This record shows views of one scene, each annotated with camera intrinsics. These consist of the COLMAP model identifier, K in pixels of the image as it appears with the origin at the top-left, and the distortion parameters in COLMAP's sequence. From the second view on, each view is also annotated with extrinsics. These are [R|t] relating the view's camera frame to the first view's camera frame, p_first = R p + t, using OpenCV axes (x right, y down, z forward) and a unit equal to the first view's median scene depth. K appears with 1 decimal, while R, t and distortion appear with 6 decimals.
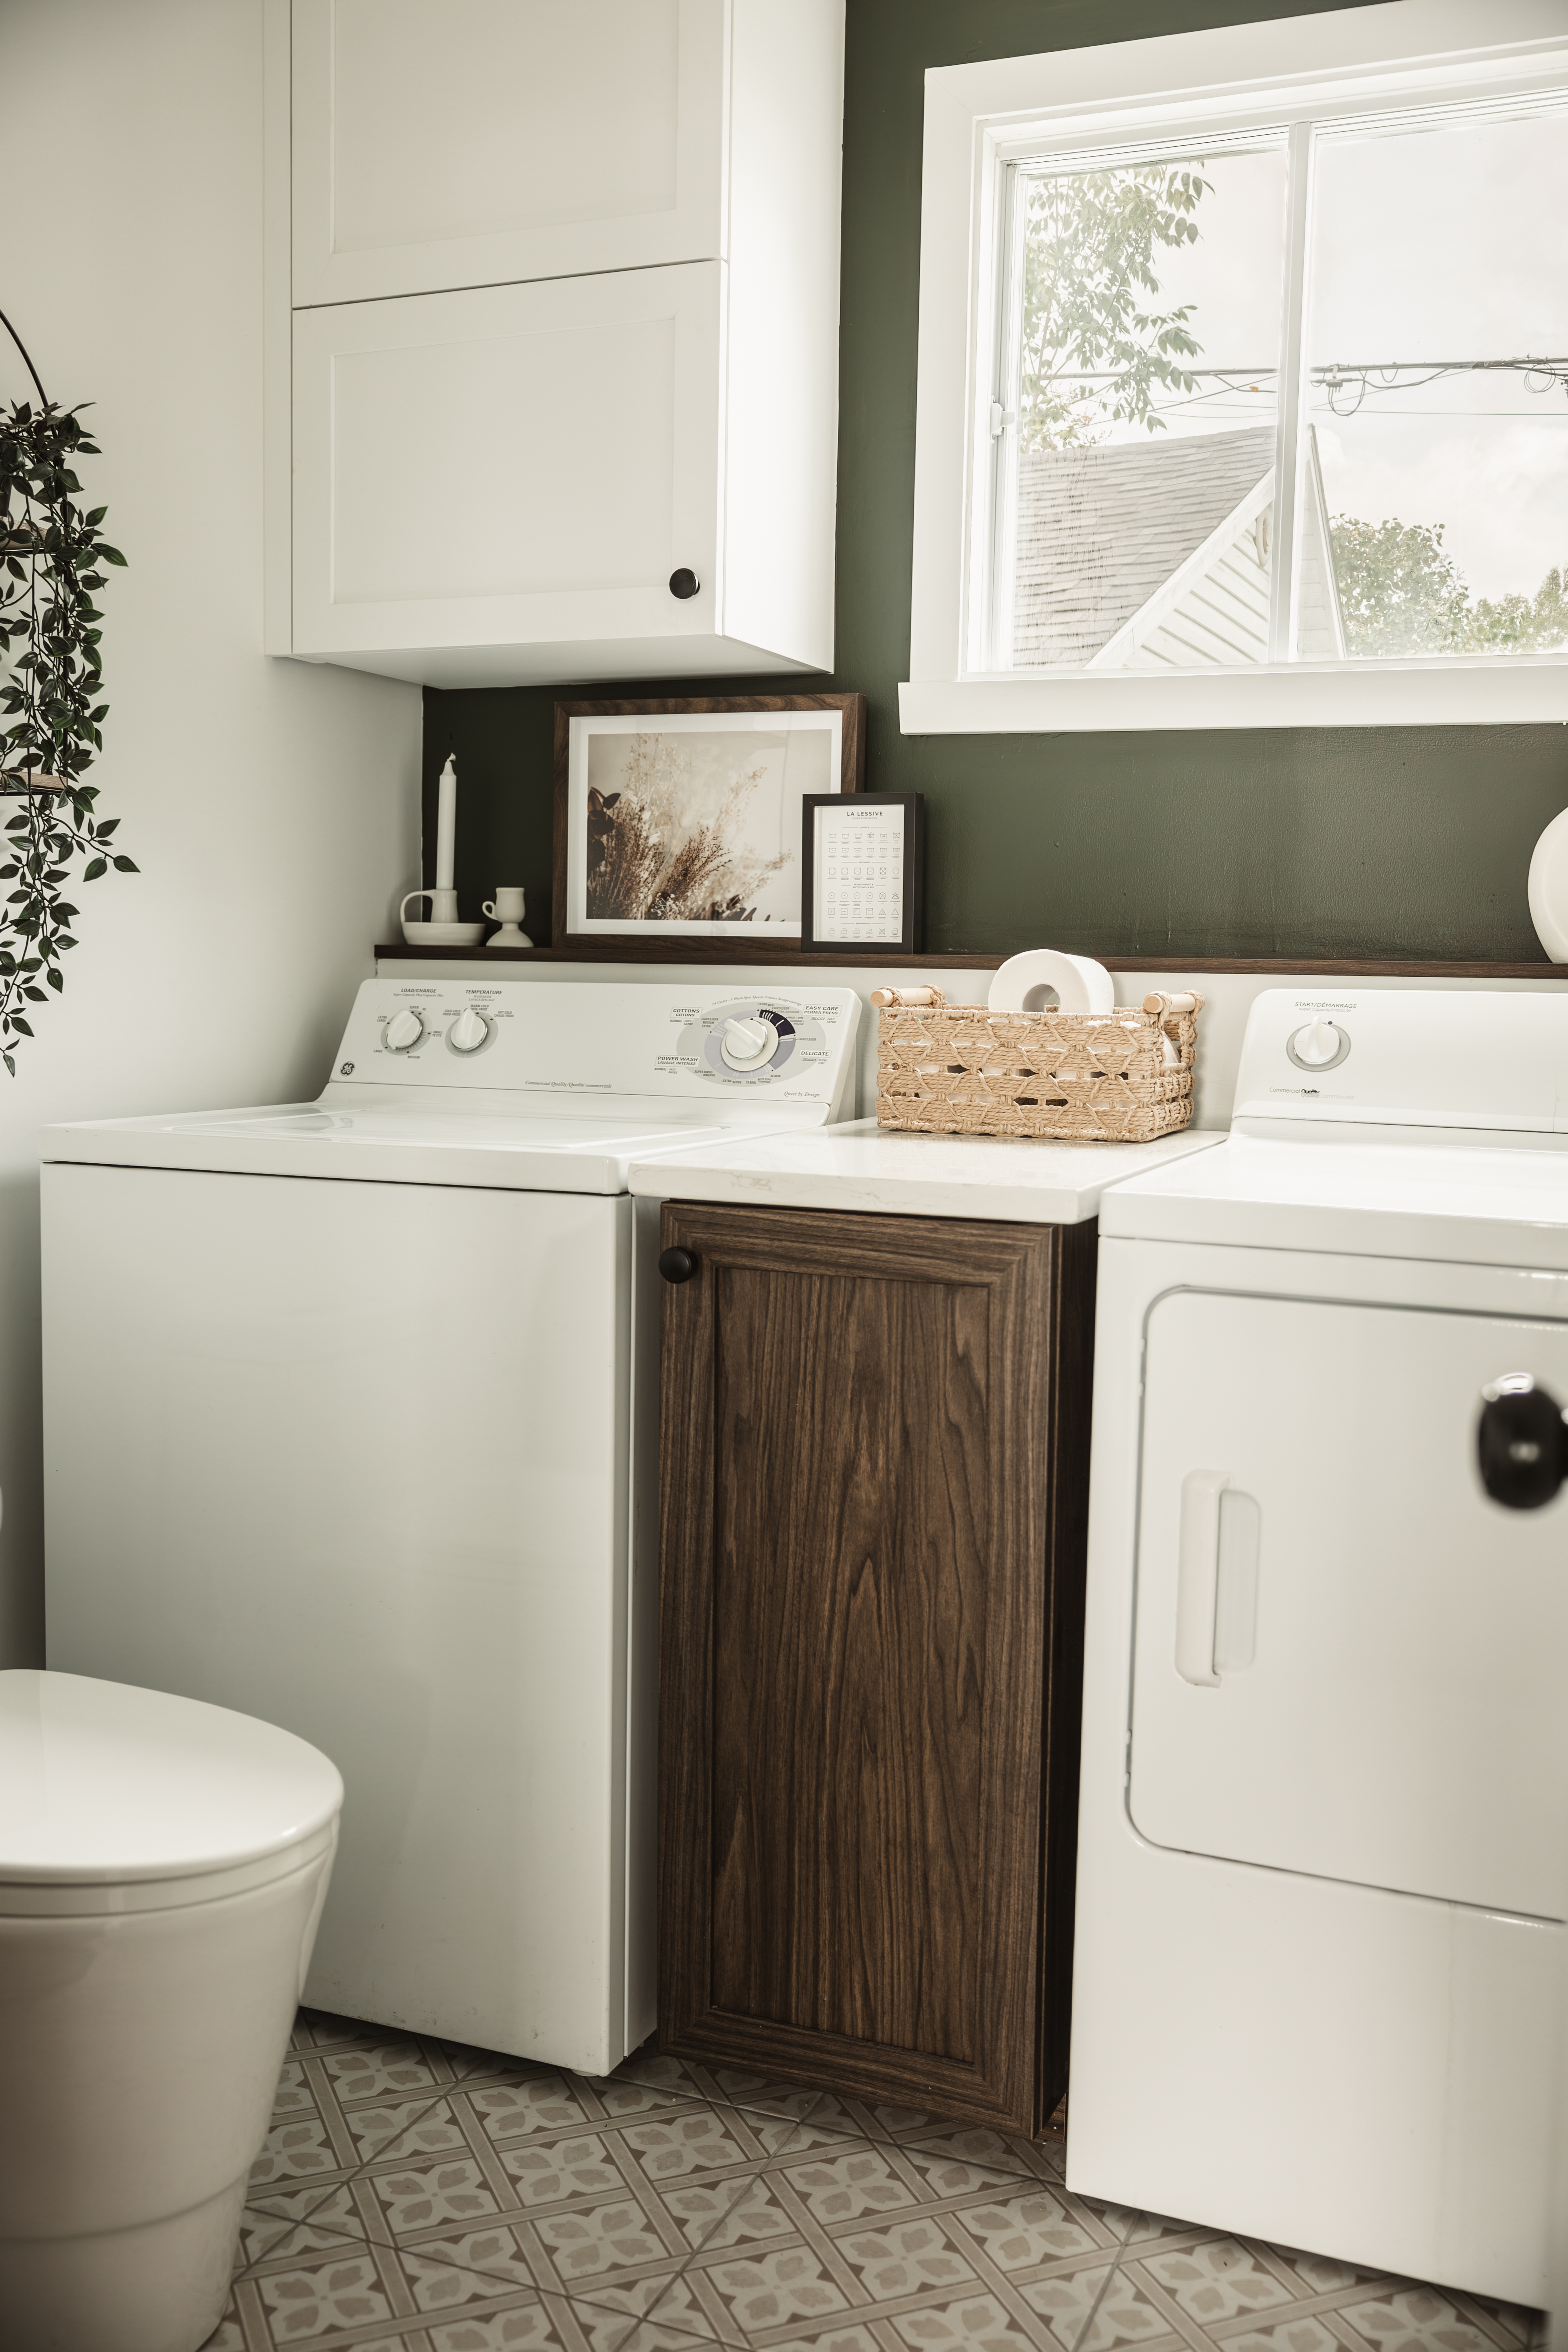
lens RADIAL K [[2197.8, 0, 787.5], [0, 2197.8, 1164.7], [0, 0, 1]] dist [-0.011210, 0.000000]
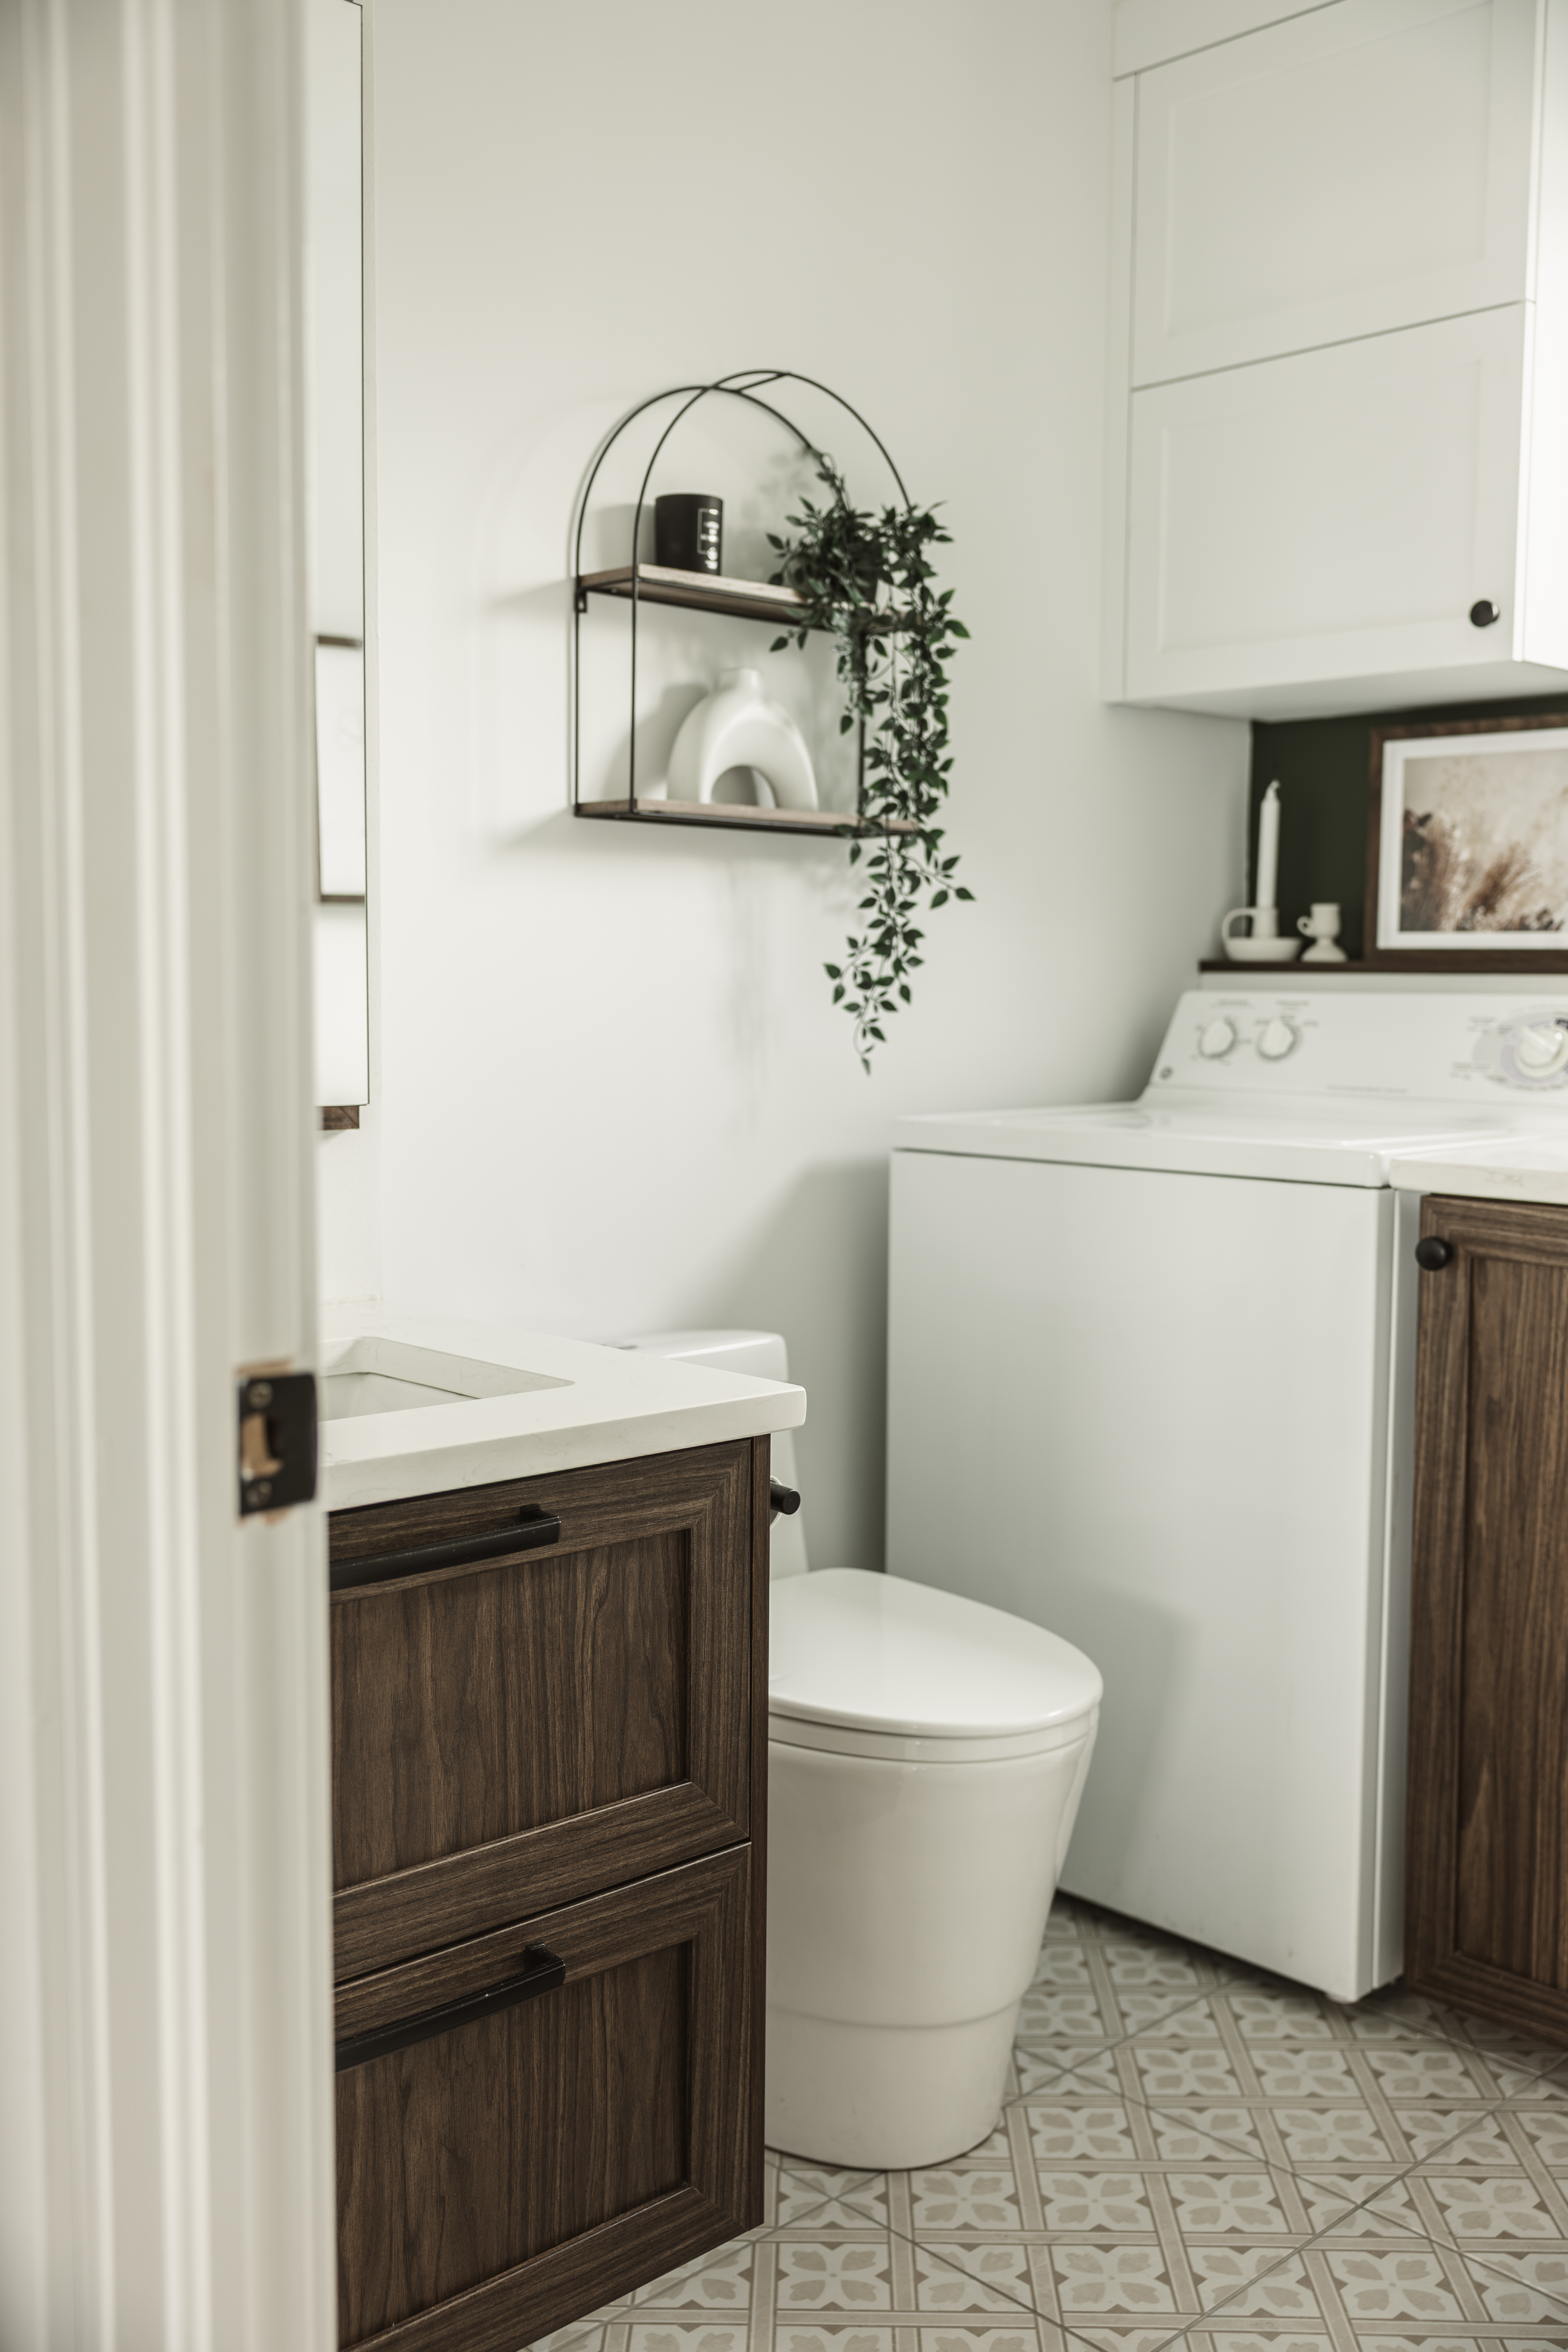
lens RADIAL K [[2197.8, 0, 782.2], [0, 2197.8, 1179.8], [0, 0, 1]] dist [-0.011210, 0.000000]
pose [[0.918499, 0.026598, -0.394527, 0.075256], [-0.026203, 0.999636, 0.006390, 0.009907], [0.394554, 0.004469, 0.918862, -0.110513]]
